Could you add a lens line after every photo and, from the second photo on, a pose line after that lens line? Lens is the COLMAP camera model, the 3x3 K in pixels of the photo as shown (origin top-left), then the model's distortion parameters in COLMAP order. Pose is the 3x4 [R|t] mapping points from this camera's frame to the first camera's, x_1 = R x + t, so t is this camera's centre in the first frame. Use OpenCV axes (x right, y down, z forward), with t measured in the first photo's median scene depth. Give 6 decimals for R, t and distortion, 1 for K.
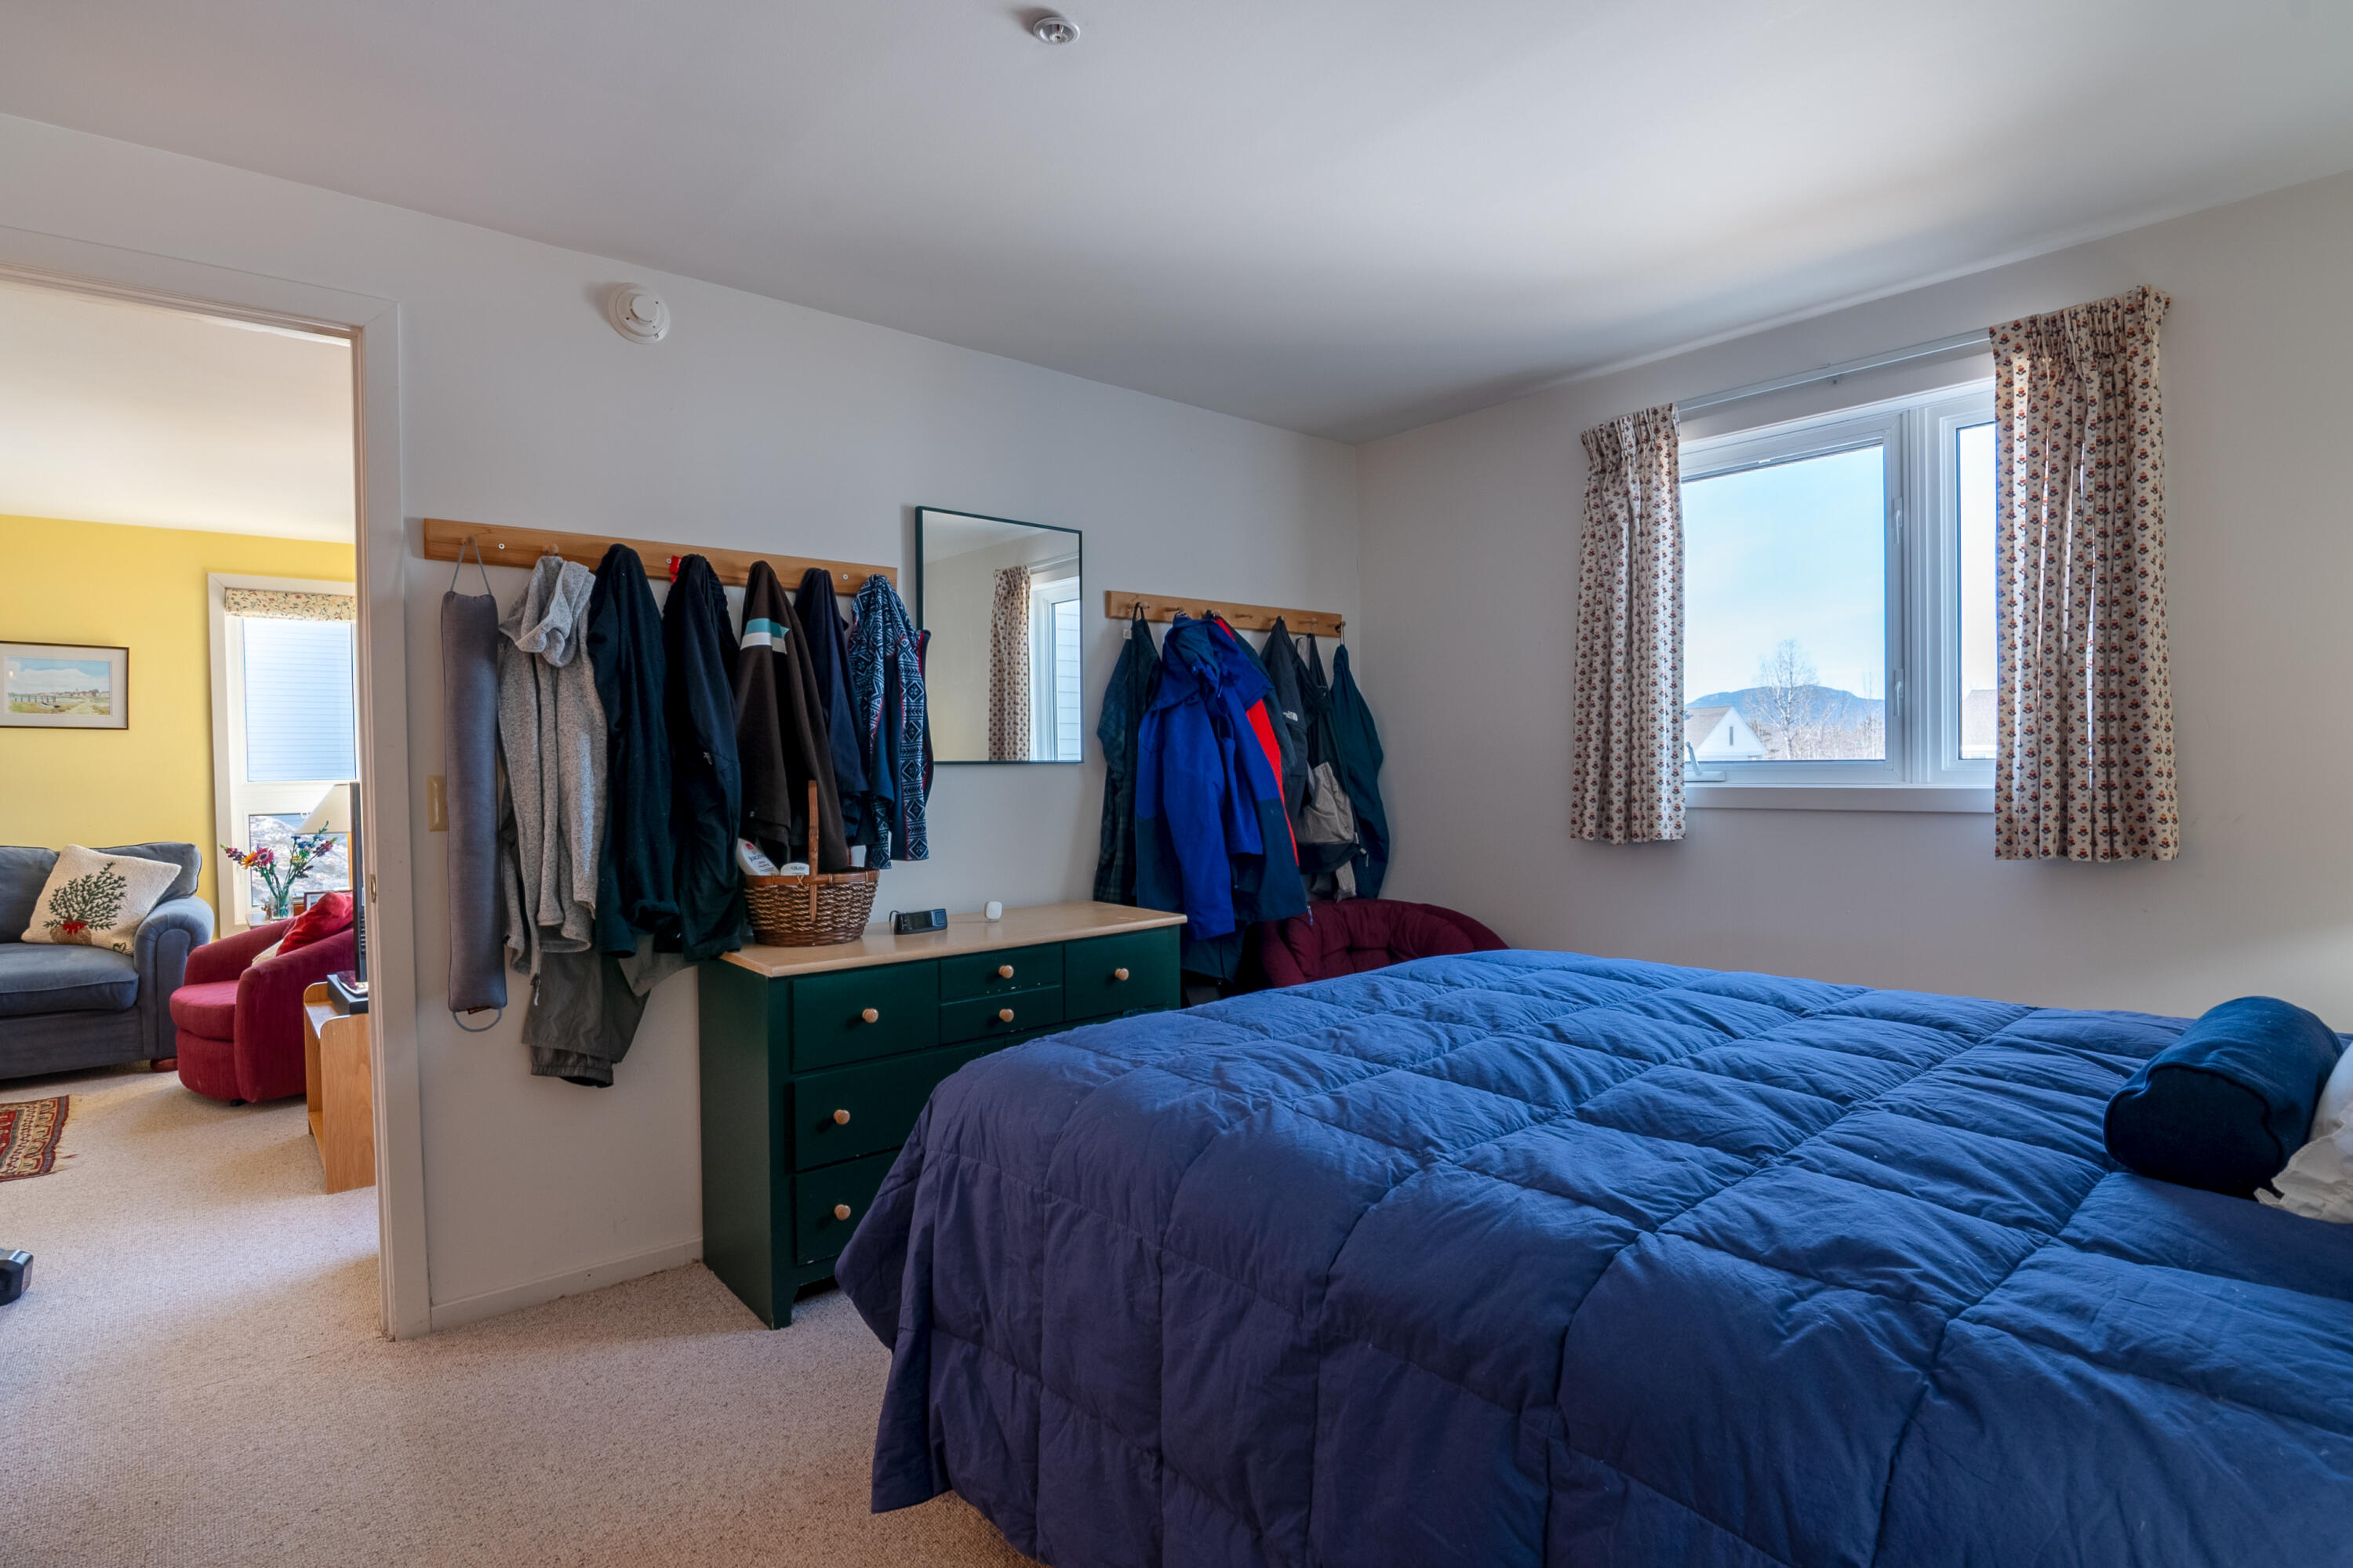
lens RADIAL K [[1159.6, 0, 1175.4], [0, 1159.6, 780.0], [0, 0, 1]] dist [-0.008302, -0.007721]
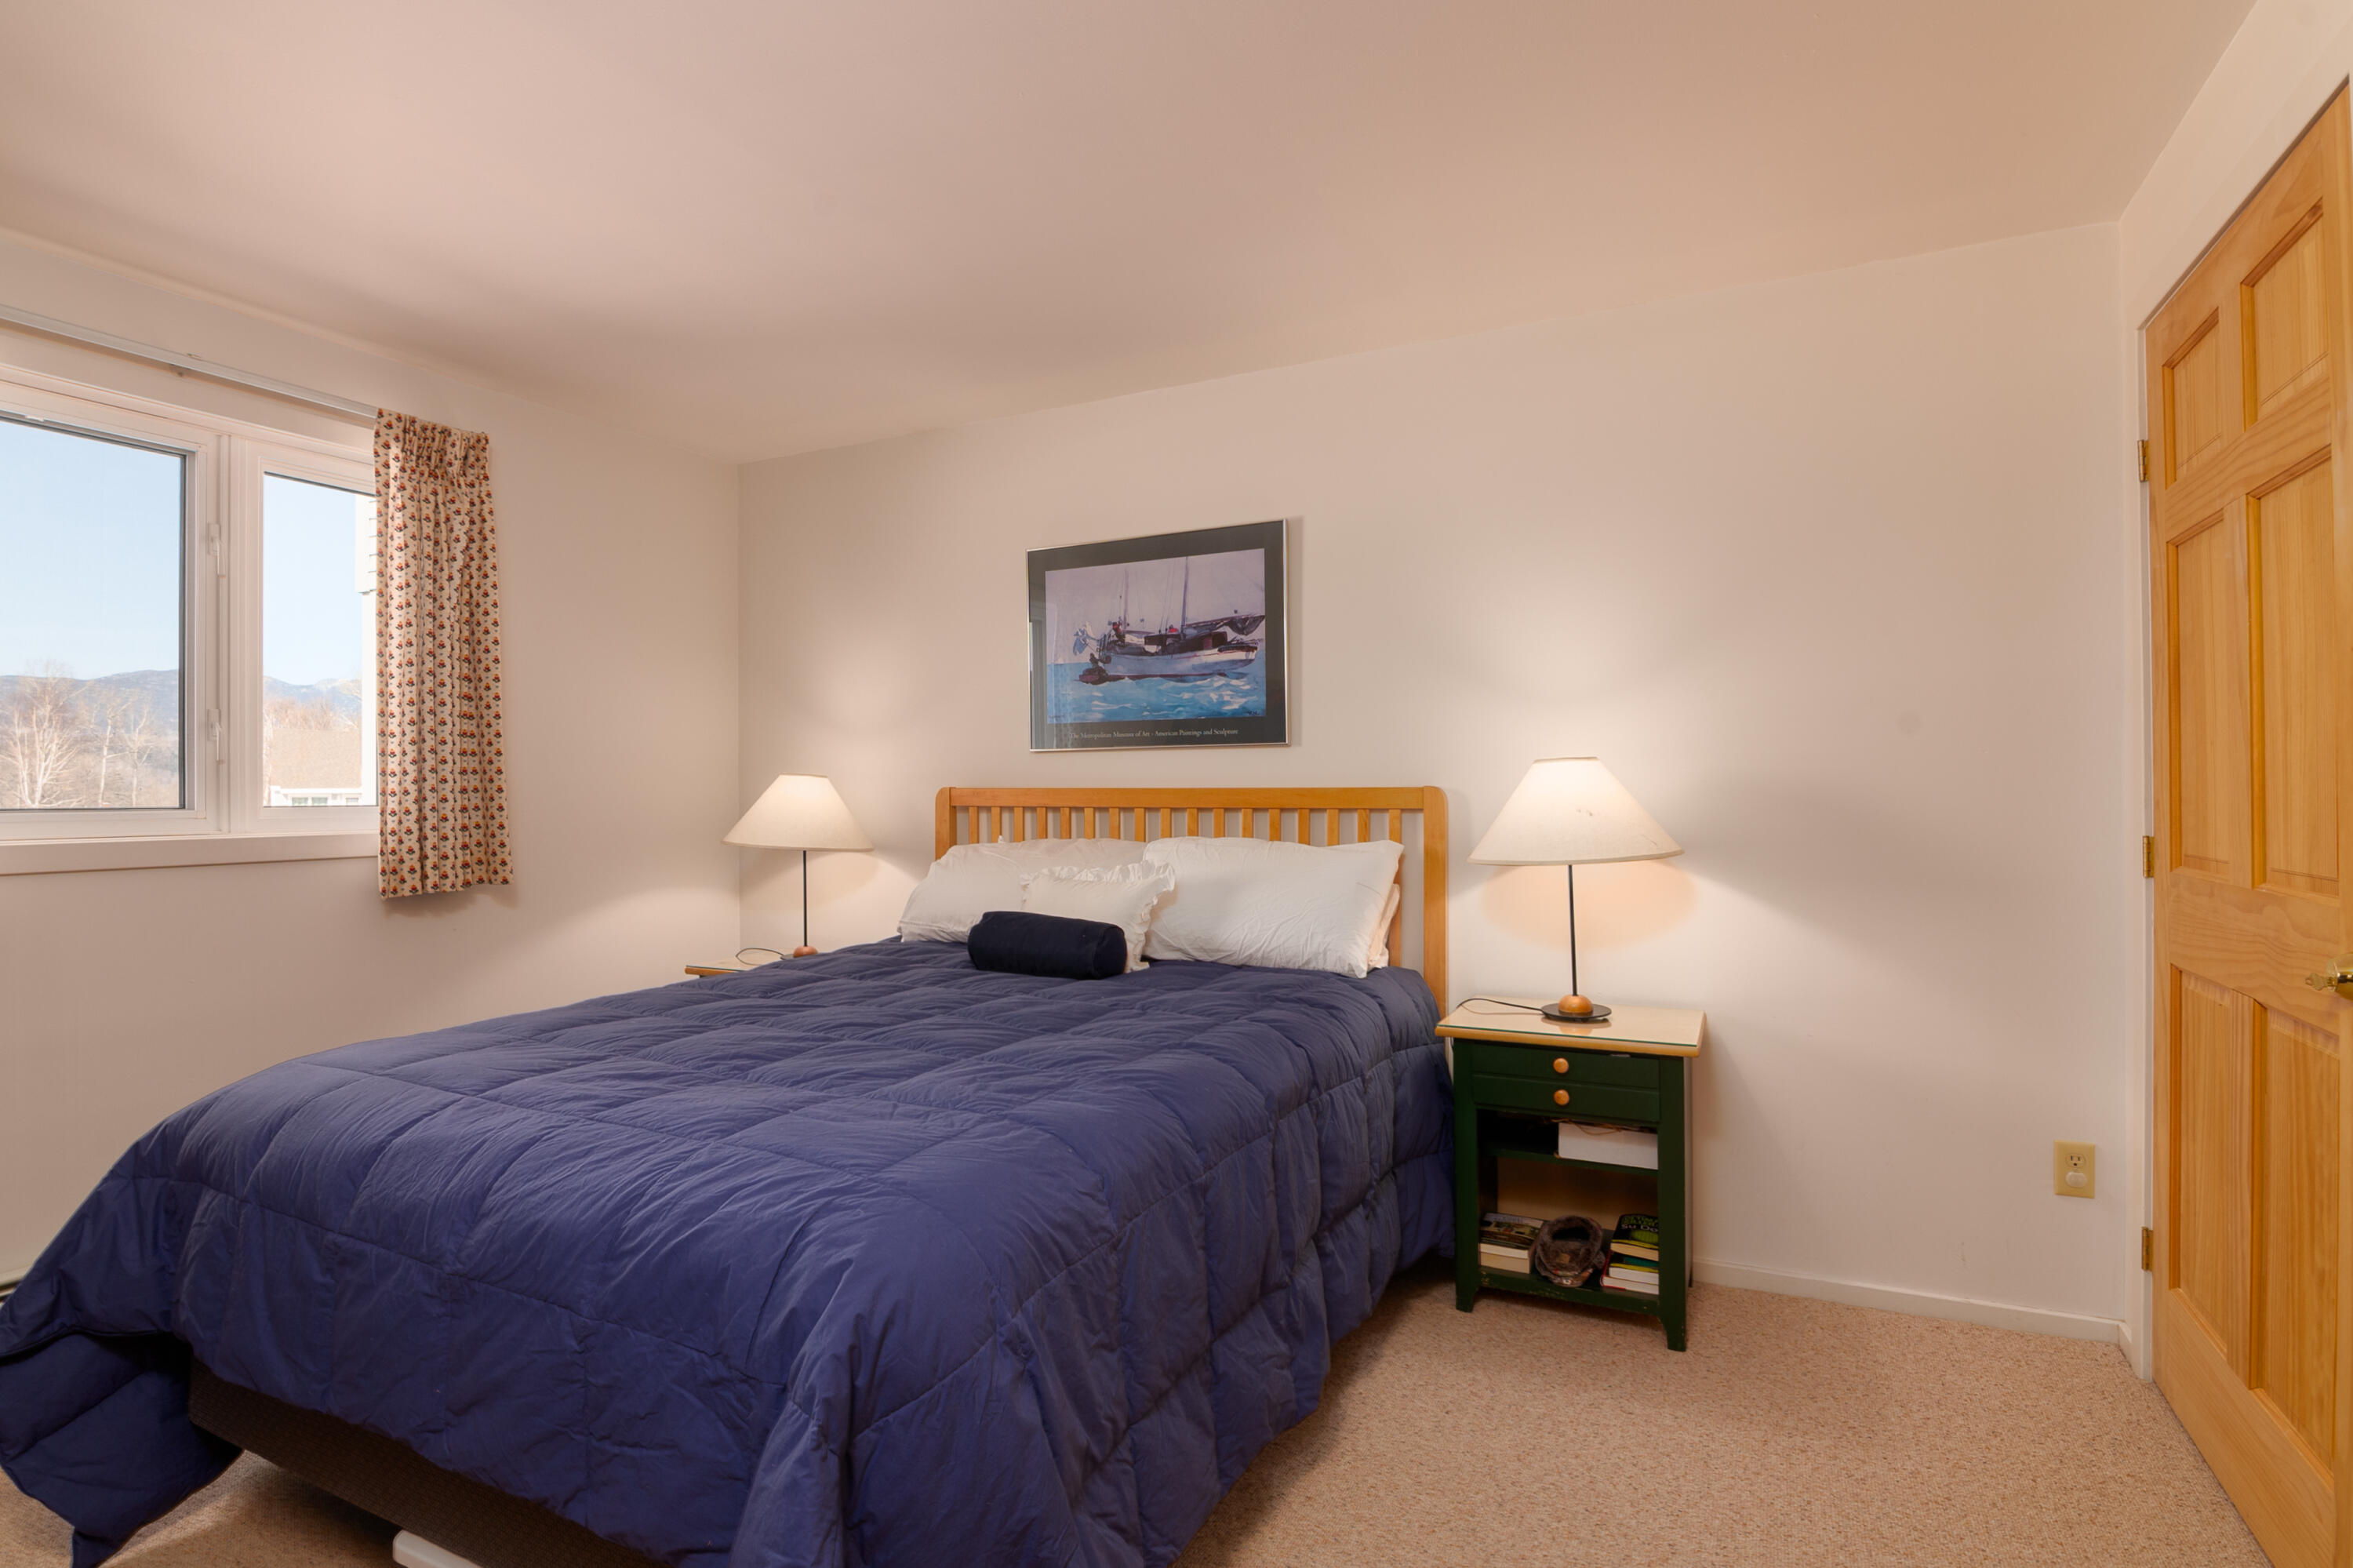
lens RADIAL K [[1159.6, 0, 1169.1], [0, 1159.6, 788.9], [0, 0, 1]] dist [-0.008302, -0.007721]
pose [[-0.381248, 0.022311, 0.924203, -0.339999], [0.021878, 0.999647, -0.015107, -0.001188], [-0.924214, 0.014460, -0.381602, 0.434988]]
